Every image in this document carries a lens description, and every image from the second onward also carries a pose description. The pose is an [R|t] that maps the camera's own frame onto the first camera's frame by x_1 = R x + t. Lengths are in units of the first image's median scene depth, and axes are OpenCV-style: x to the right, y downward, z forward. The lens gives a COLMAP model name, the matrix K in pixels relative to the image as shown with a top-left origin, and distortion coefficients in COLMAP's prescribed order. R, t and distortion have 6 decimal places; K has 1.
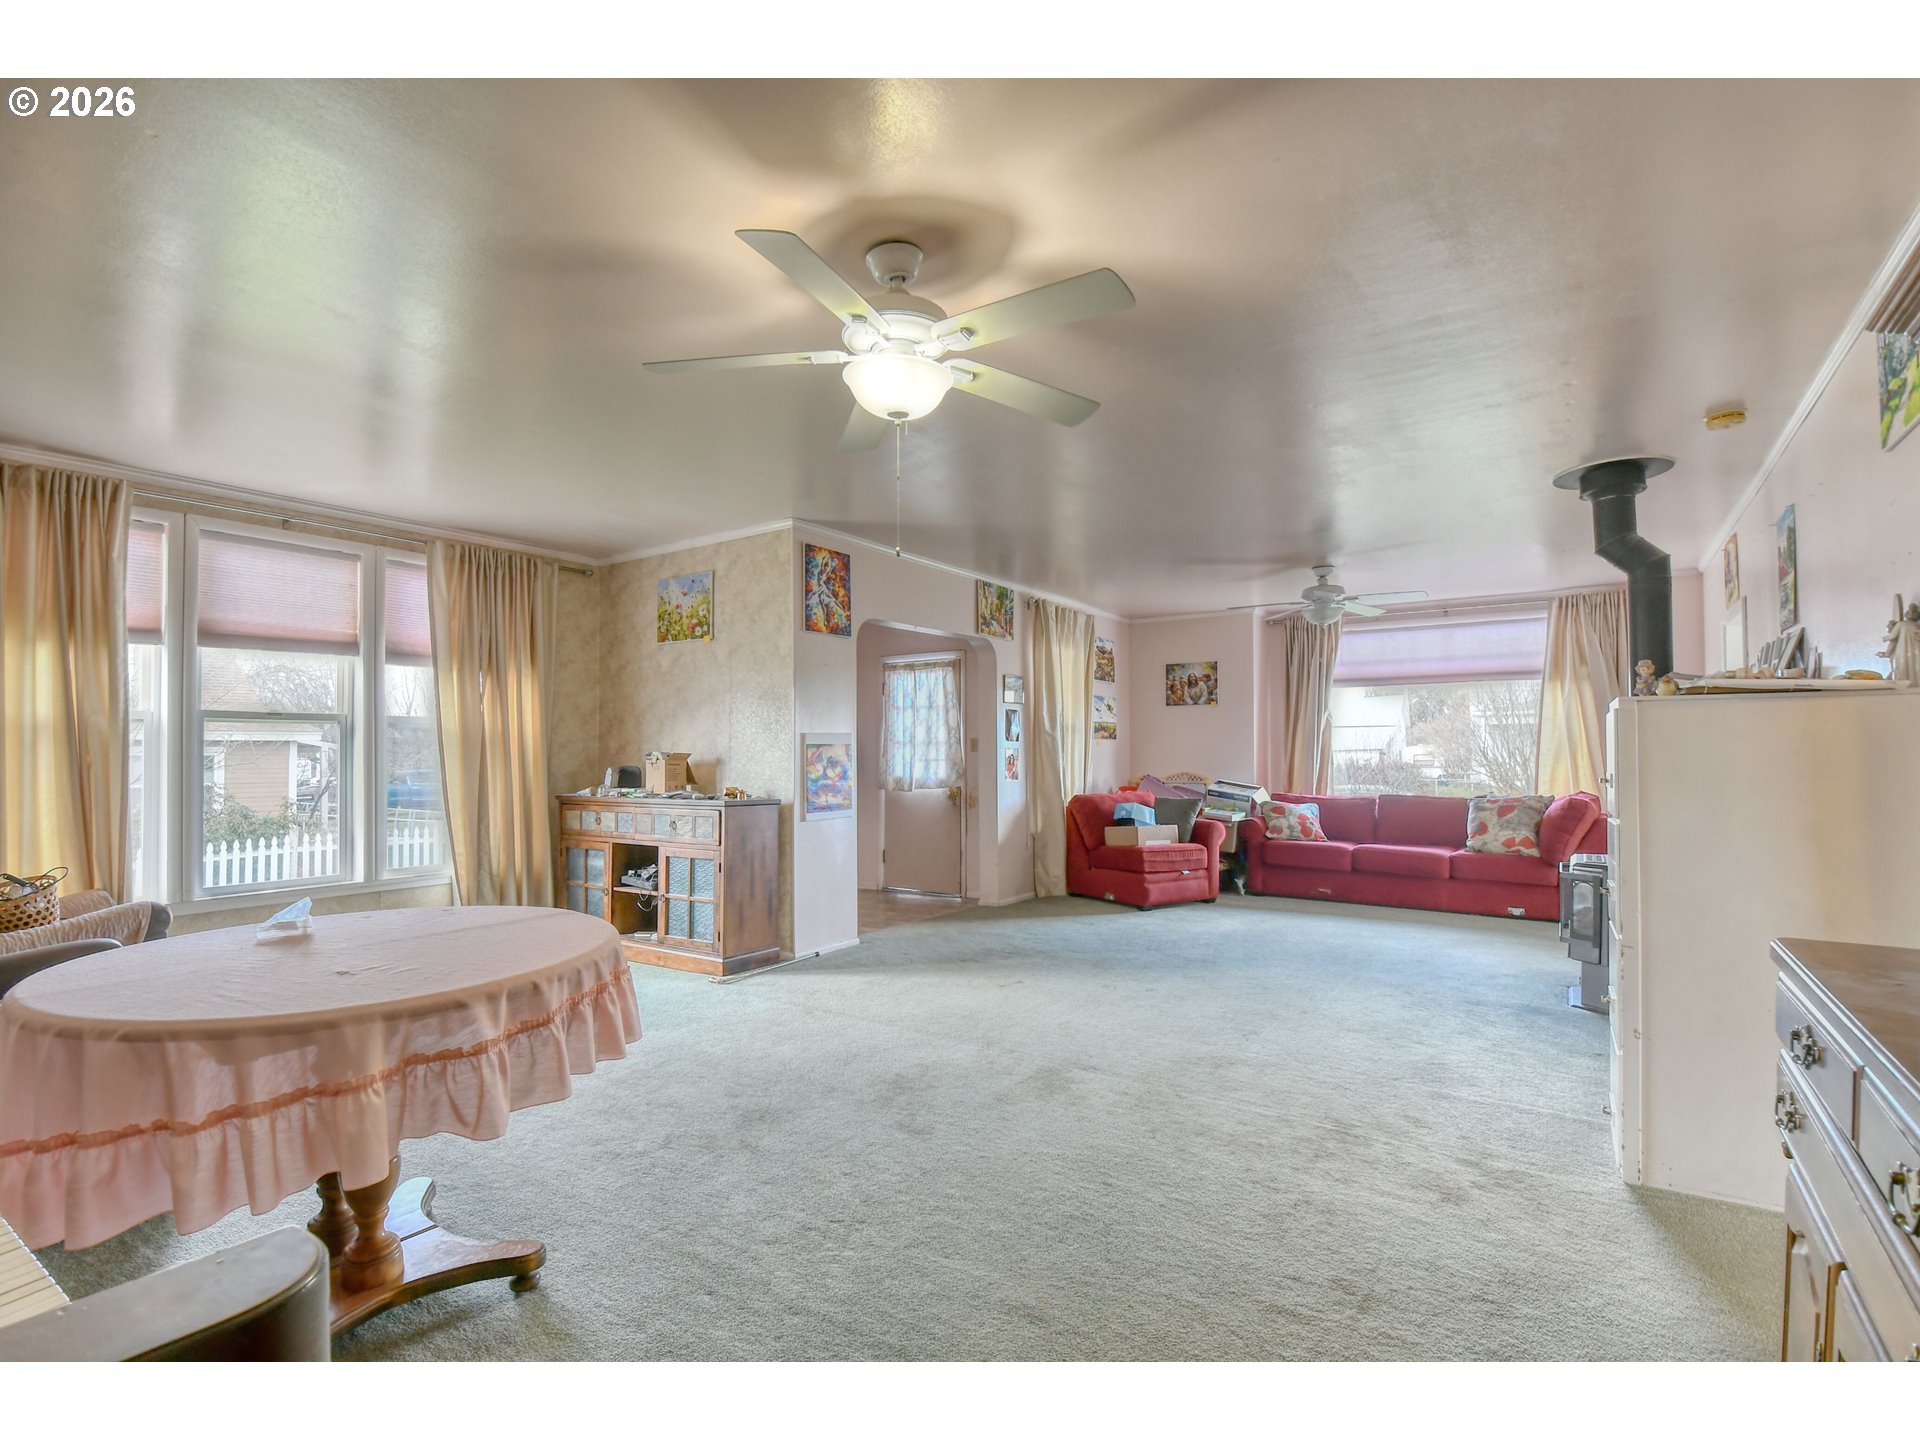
lens RADIAL K [[905.7, 0, 949.5], [0, 905.7, 758.4], [0, 0, 1]] dist [0.020016, -0.025960]
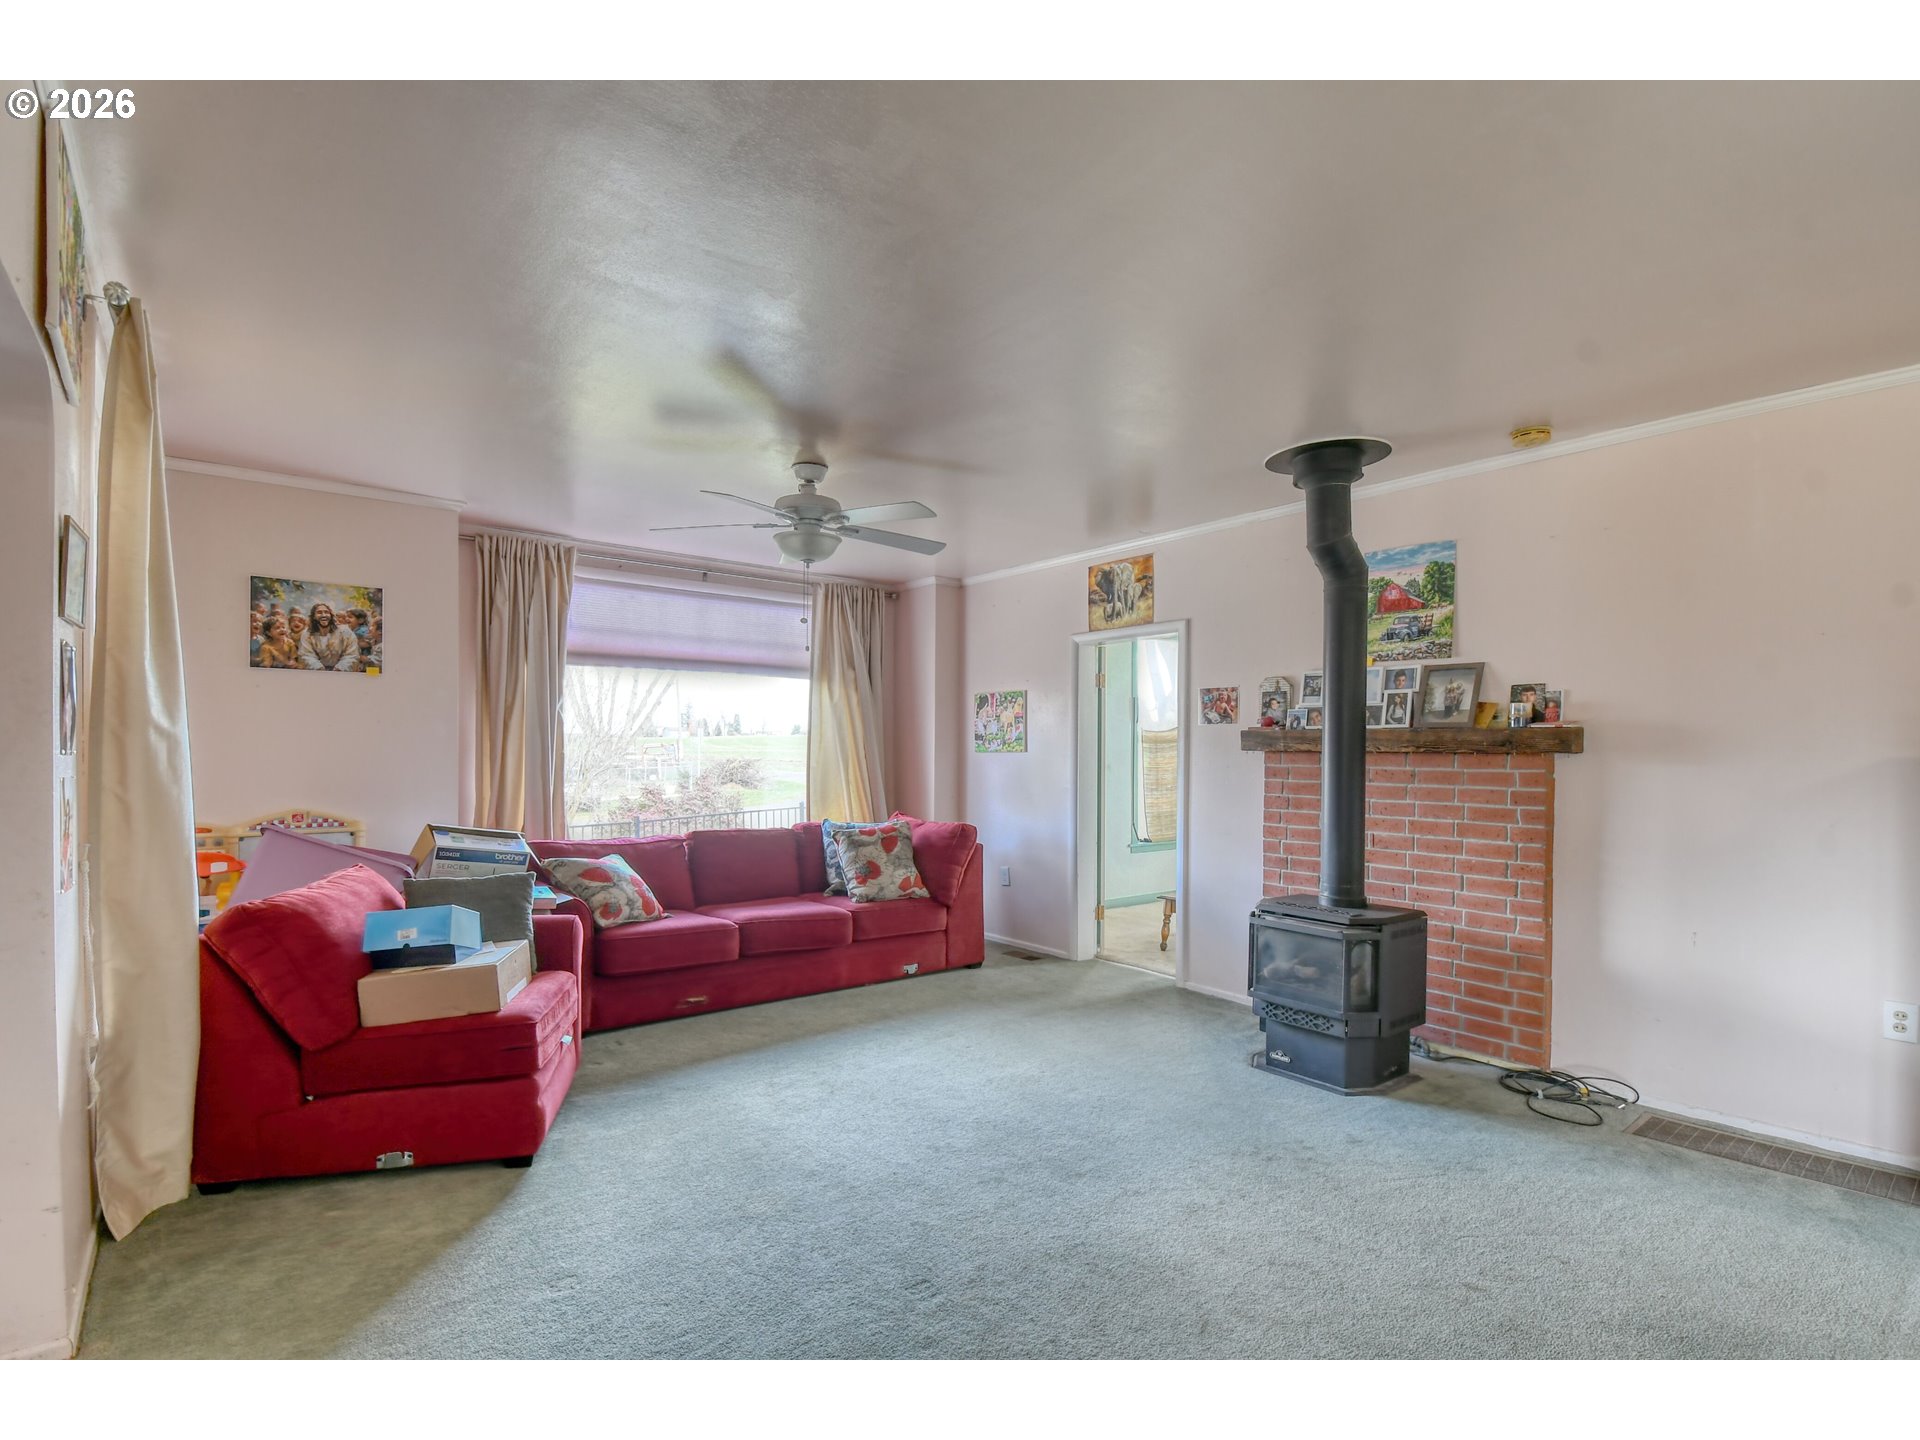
lens RADIAL K [[905.7, 0, 949.5], [0, 905.7, 758.4], [0, 0, 1]] dist [0.020016, -0.025960]
pose [[0.308519, -0.003861, 0.951210, -0.107034], [-0.003885, 0.999978, 0.005320, -0.018329], [-0.951210, -0.005337, 0.308497, 0.624412]]
